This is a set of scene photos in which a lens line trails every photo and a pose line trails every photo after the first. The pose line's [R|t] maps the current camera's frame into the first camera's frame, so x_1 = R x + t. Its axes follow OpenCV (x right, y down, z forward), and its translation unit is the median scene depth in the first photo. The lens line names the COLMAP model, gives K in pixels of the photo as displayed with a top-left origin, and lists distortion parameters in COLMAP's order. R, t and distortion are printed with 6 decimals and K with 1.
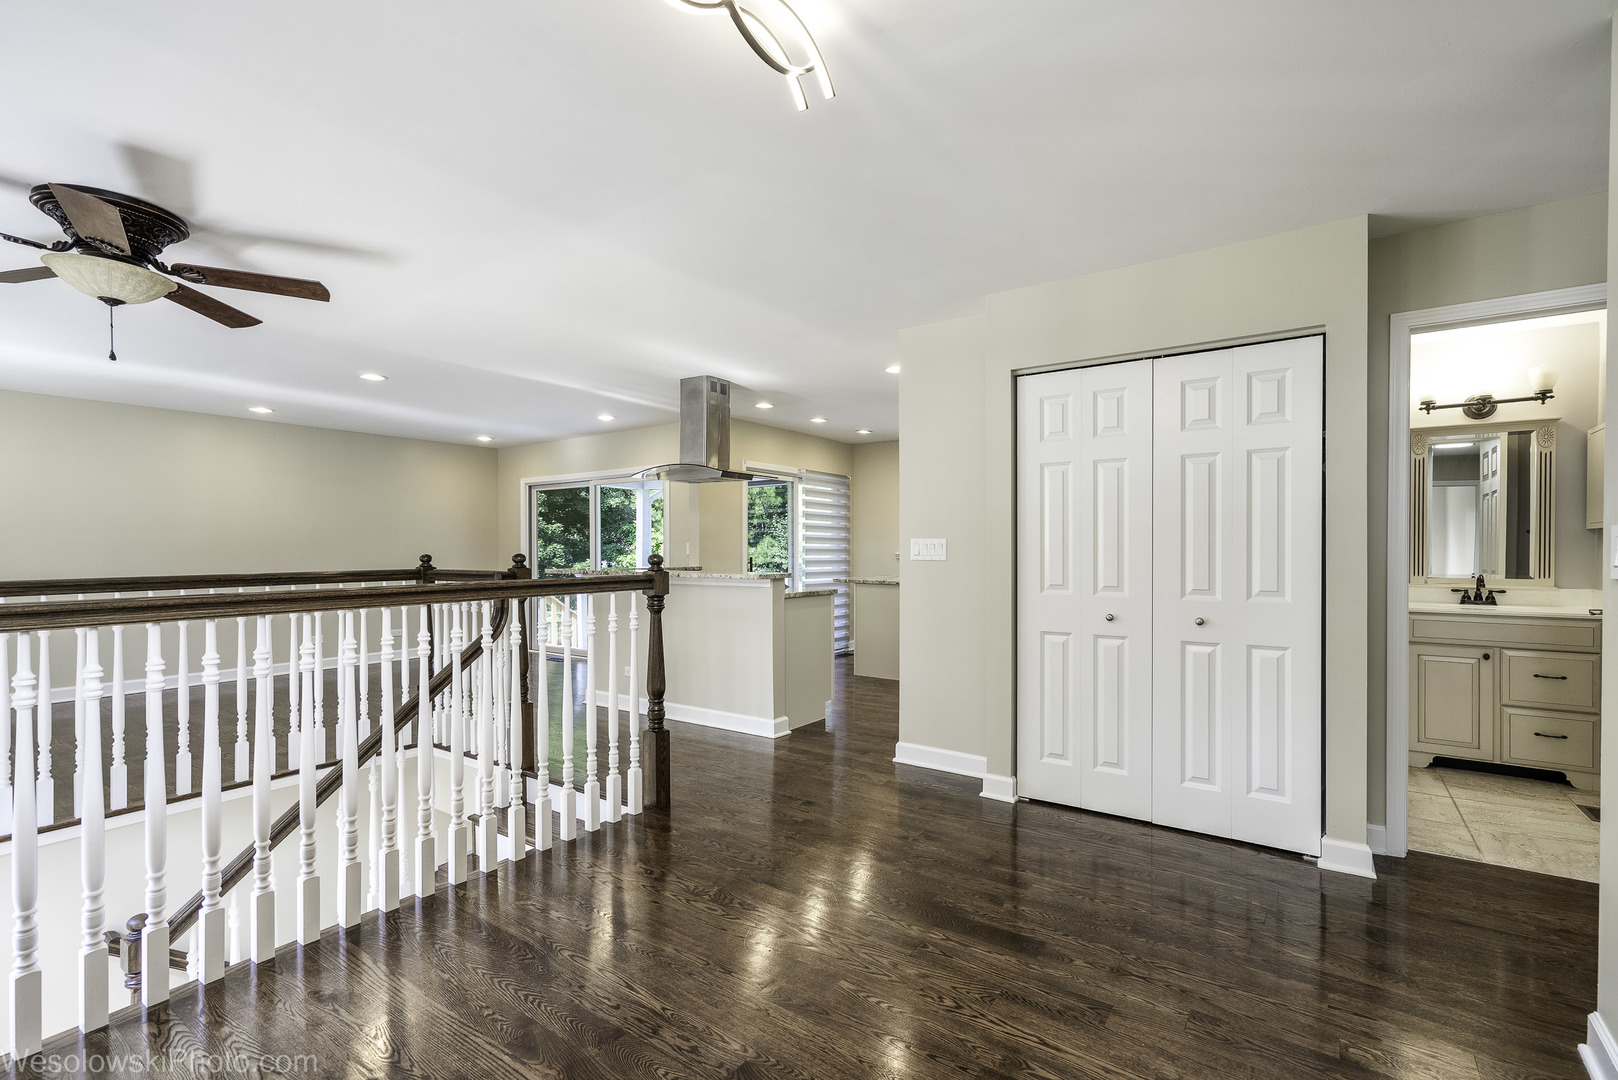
lens RADIAL K [[736.3, 0, 809.6], [0, 736.3, 527.4], [0, 0, 1]] dist [0.011174, 0.000201]
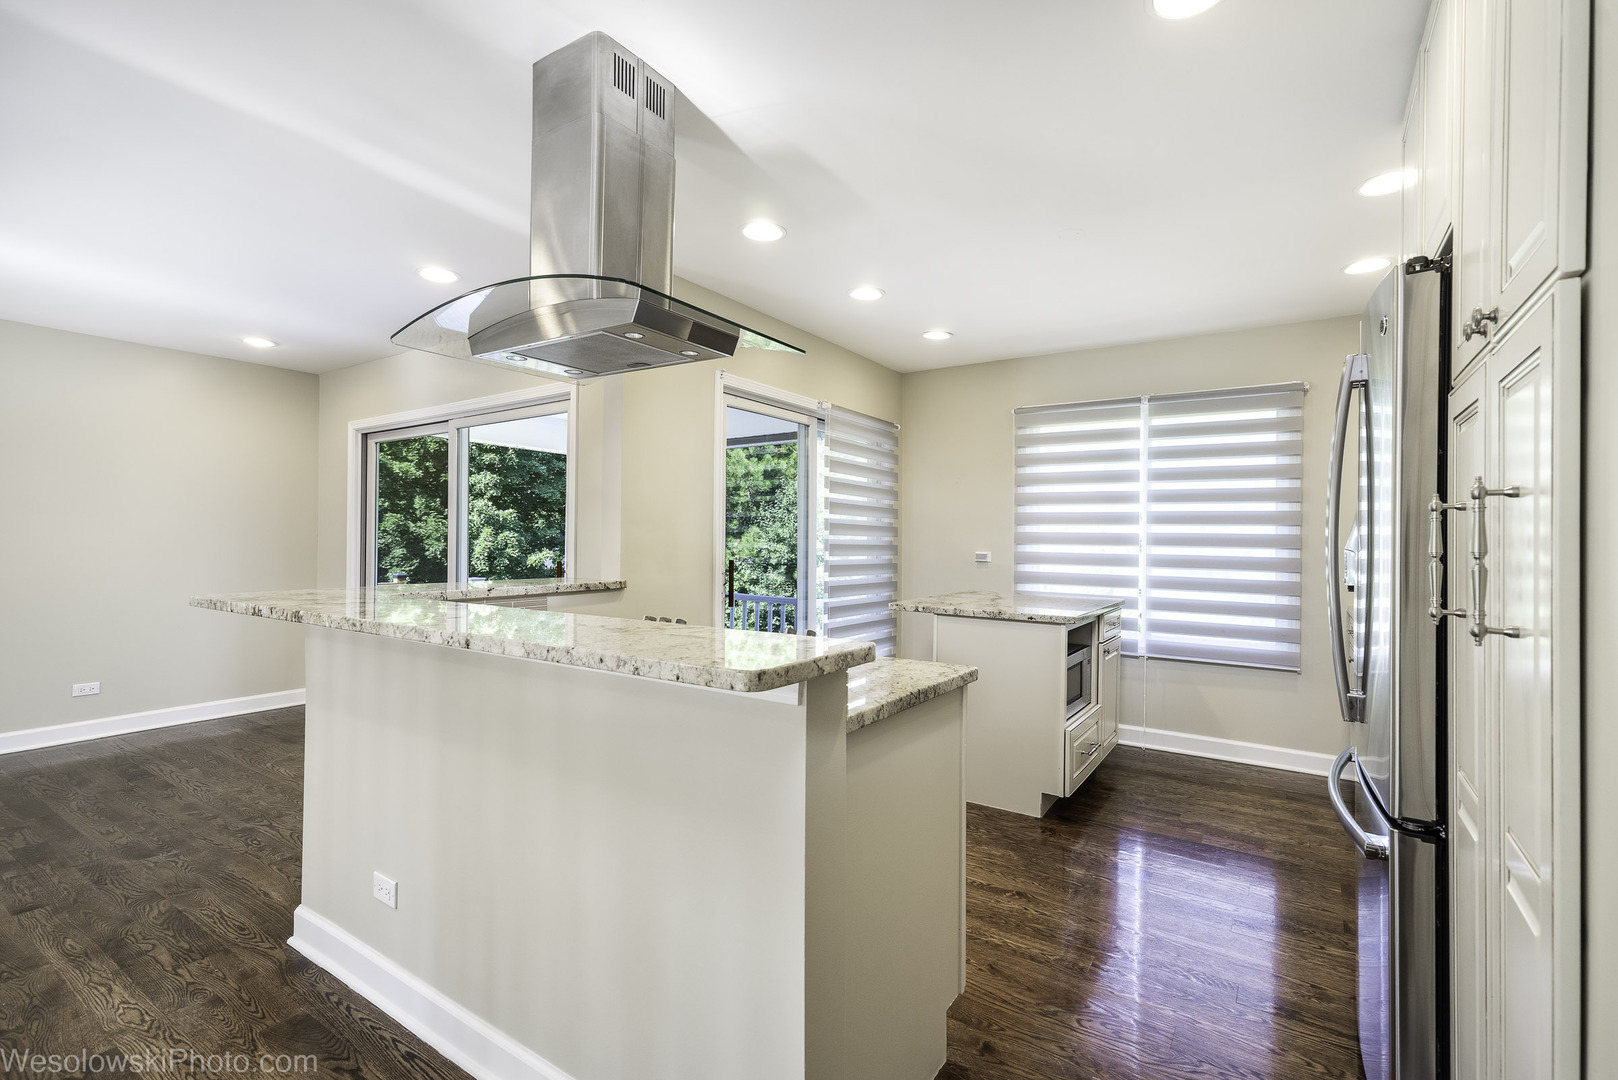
lens RADIAL K [[736.3, 0, 809.6], [0, 736.3, 527.4], [0, 0, 1]] dist [0.011174, 0.000201]
pose [[0.999720, 0.010863, 0.021024, -0.028853], [-0.011102, 0.999875, 0.011287, 0.009046], [-0.020899, -0.011517, 0.999715, 0.392149]]
